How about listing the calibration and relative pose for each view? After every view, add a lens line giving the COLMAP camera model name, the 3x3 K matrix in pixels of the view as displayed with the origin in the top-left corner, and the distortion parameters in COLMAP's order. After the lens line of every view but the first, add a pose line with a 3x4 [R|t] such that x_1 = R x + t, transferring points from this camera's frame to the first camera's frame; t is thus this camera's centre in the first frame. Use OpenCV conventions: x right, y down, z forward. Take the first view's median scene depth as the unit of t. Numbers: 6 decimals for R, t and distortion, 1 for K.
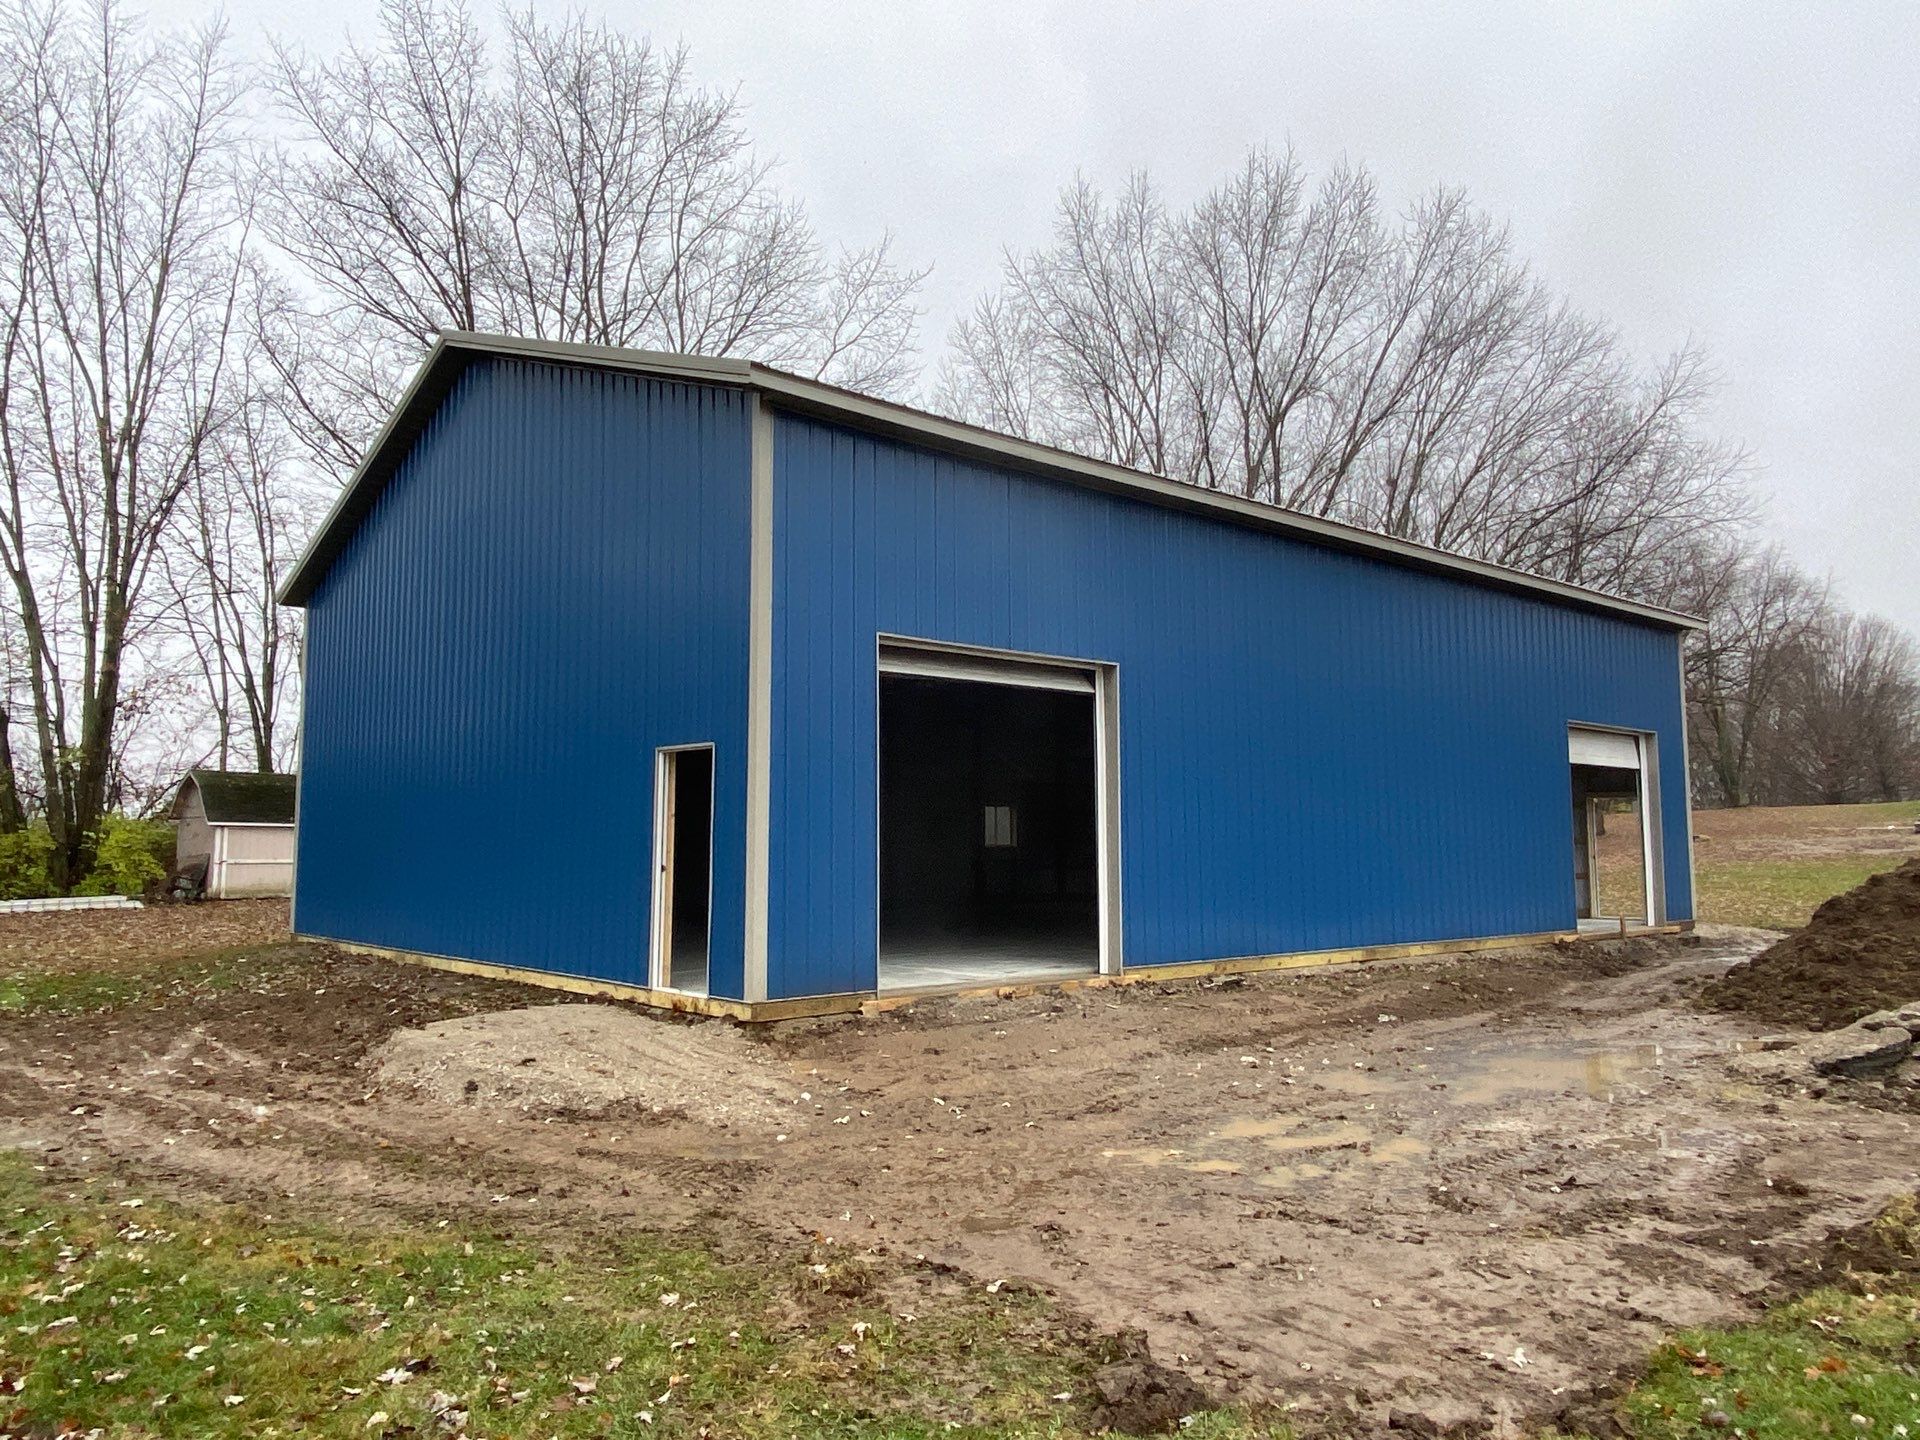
lens RADIAL K [[1274.6, 0, 950.5], [0, 1274.6, 724.7], [0, 0, 1]] dist [0.067471, -0.074962]
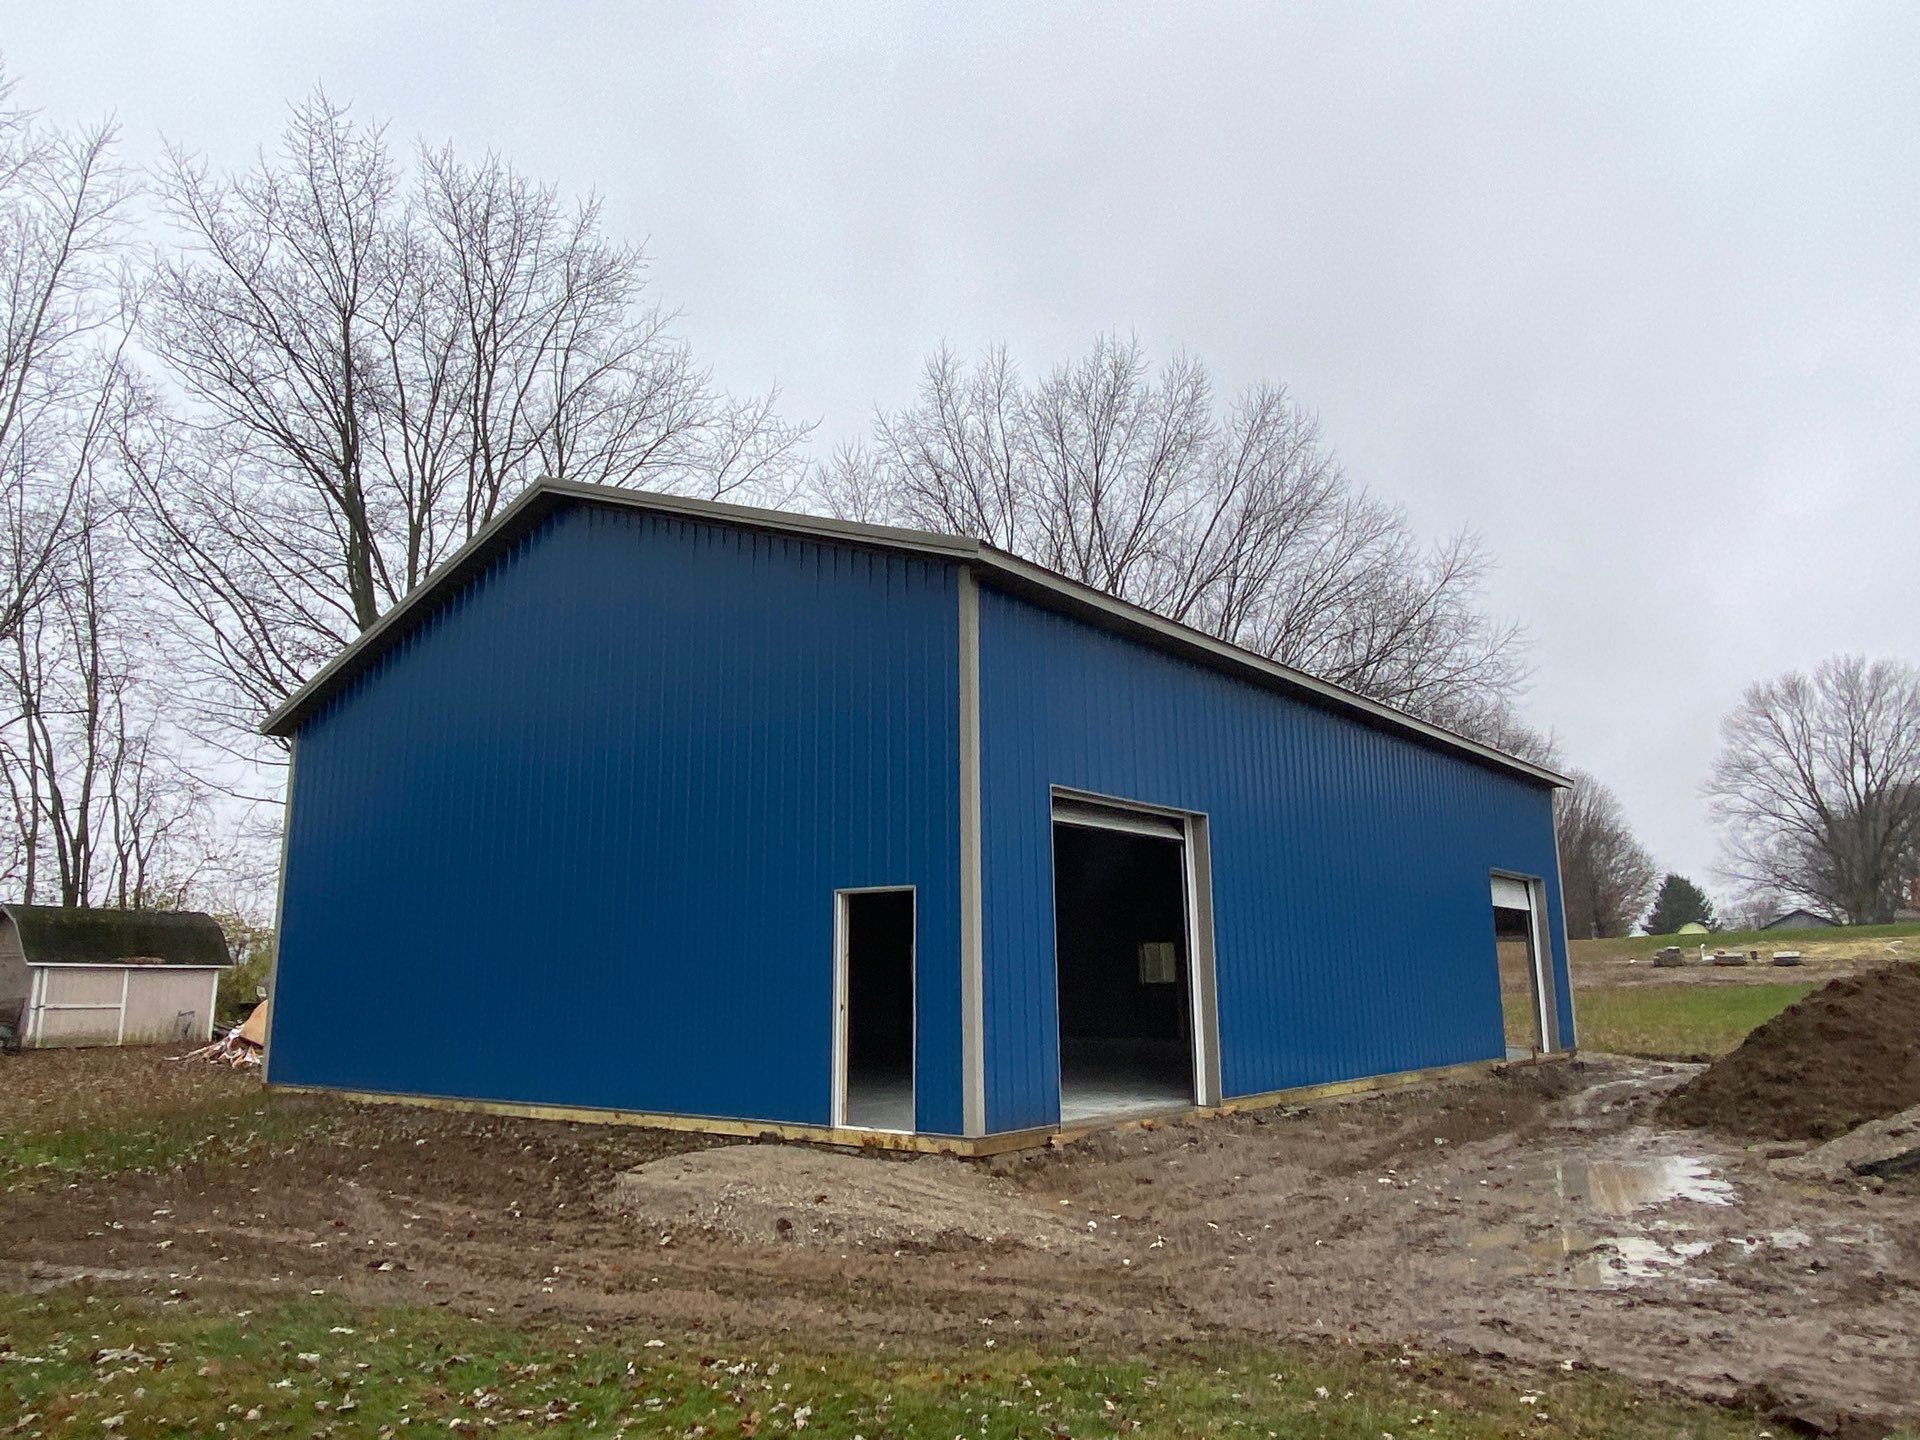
lens RADIAL K [[1274.6, 0, 950.5], [0, 1274.6, 724.7], [0, 0, 1]] dist [0.067471, -0.074962]
pose [[0.984052, 0.029439, 0.175428, -0.229496], [-0.011150, 0.994479, -0.104339, -0.005581], [-0.177531, 0.100718, 0.978948, -0.035956]]
